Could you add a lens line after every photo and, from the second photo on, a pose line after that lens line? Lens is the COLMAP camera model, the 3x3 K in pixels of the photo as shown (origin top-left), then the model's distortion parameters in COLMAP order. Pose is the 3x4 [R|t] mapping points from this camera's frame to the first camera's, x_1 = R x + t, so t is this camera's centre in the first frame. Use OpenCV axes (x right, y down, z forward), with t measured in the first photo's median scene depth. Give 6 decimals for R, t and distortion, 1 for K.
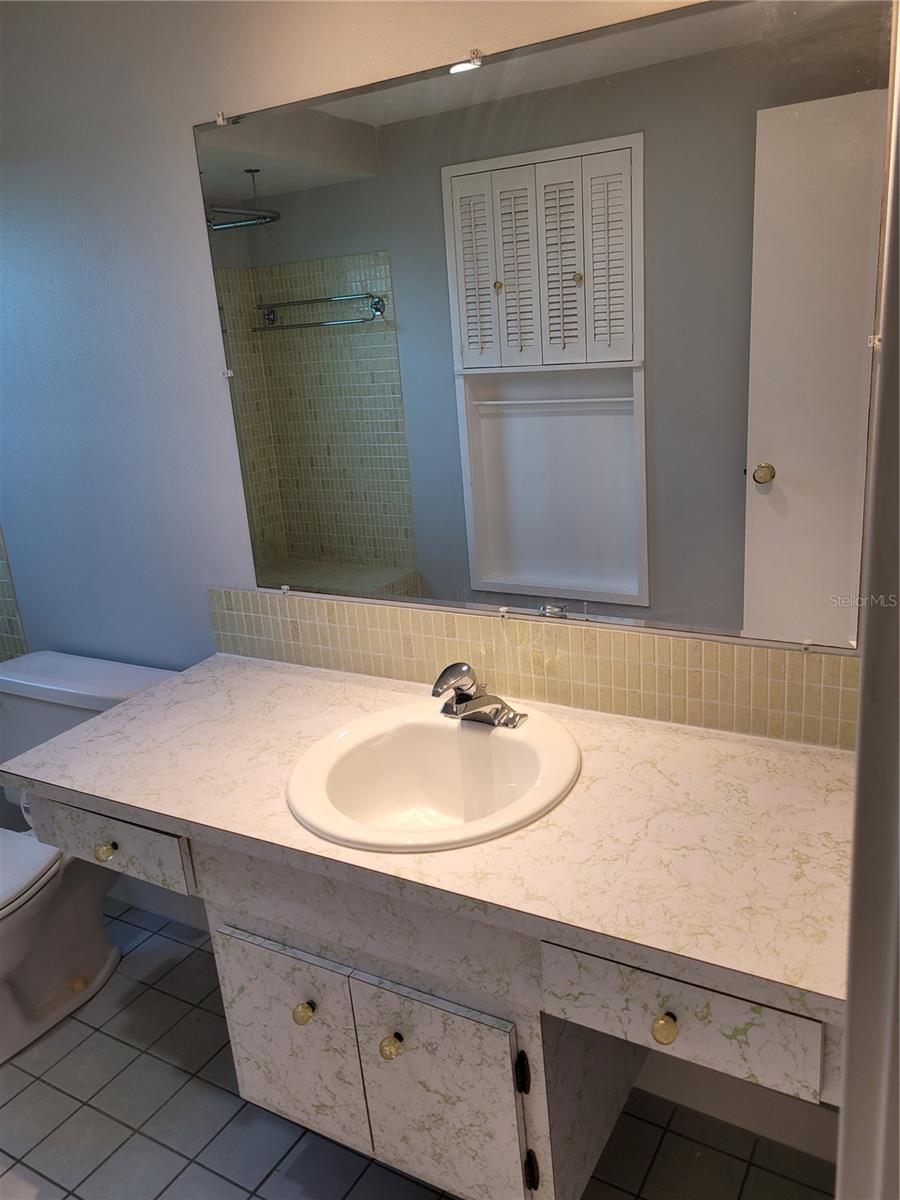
lens RADIAL K [[930.8, 0, 460.7], [0, 930.8, 607.3], [0, 0, 1]] dist [0.071533, -0.064808]
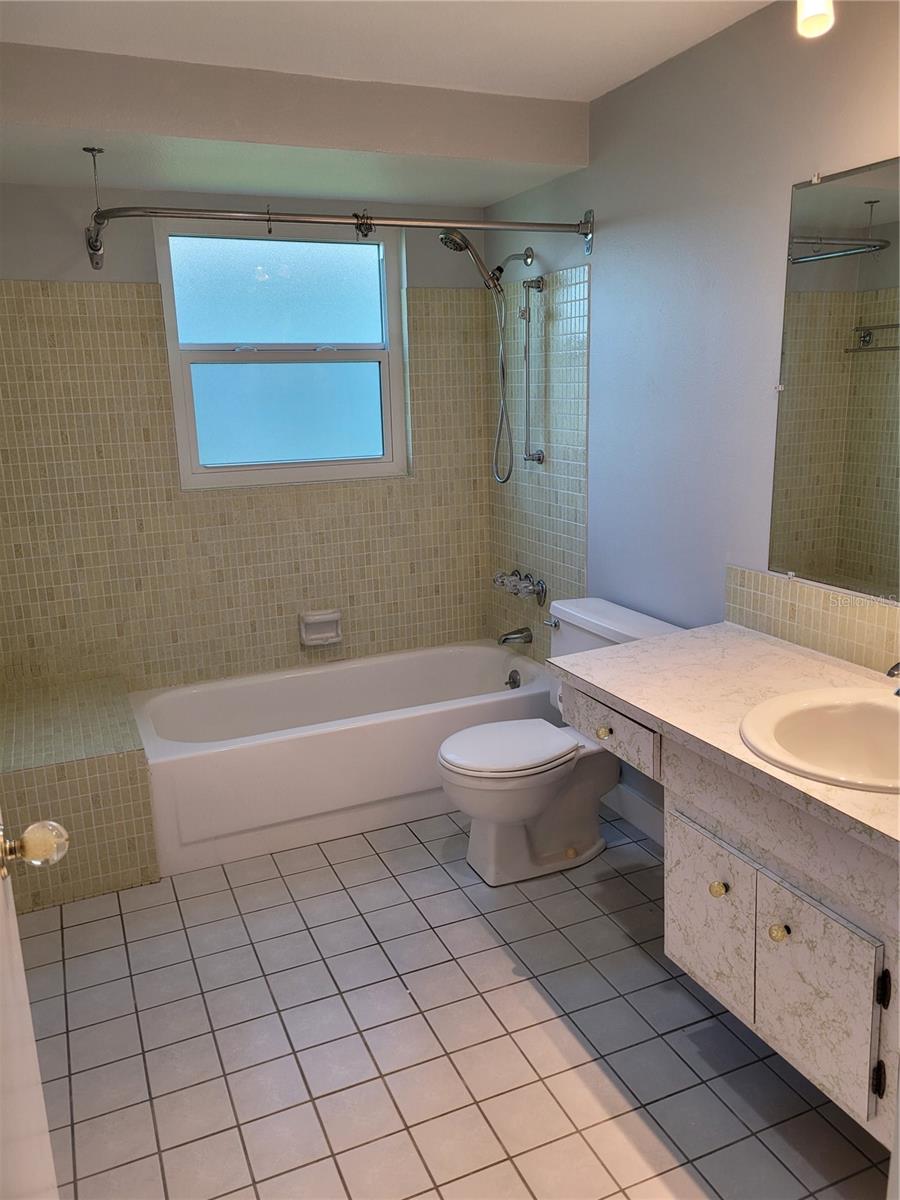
lens RADIAL K [[897.0, 0, 476.2], [0, 897.0, 598.5], [0, 0, 1]] dist [0.061091, -0.053152]
pose [[0.825193, 0.183784, -0.534116, 0.128917], [-0.192916, 0.980428, 0.039305, 0.056079], [0.530886, 0.070605, 0.844497, -0.206275]]
